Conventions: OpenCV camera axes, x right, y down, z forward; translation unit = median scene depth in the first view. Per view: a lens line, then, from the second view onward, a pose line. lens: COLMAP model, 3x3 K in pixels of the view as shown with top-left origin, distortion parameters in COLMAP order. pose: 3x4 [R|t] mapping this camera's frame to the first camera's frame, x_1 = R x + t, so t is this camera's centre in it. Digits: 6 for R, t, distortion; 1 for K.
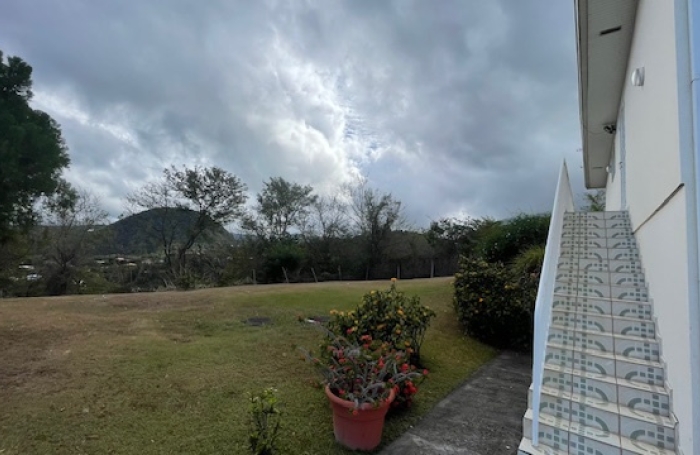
lens RADIAL K [[317.4, 0, 346.5], [0, 317.4, 223.6], [0, 0, 1]] dist [-0.012243, 0.000865]
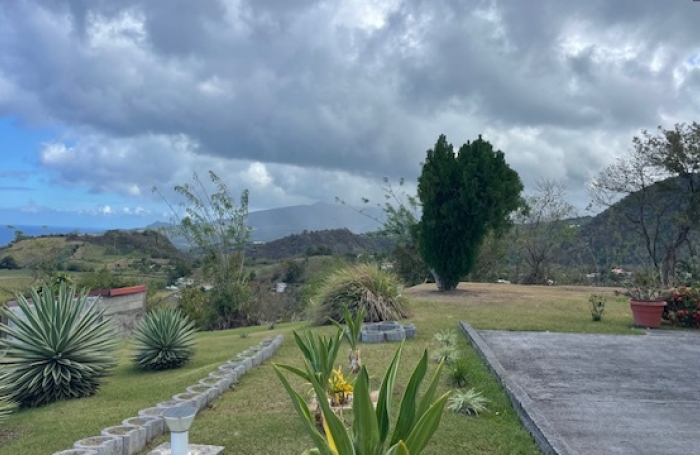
lens RADIAL K [[600.3, 0, 344.5], [0, 600.3, 226.8], [0, 0, 1]] dist [0.032025, -0.032419]
pose [[0.500574, -0.056151, -0.863871, 0.329999], [0.087108, 0.996097, -0.014270, -0.006442], [0.861300, -0.068107, 0.503511, -0.342389]]
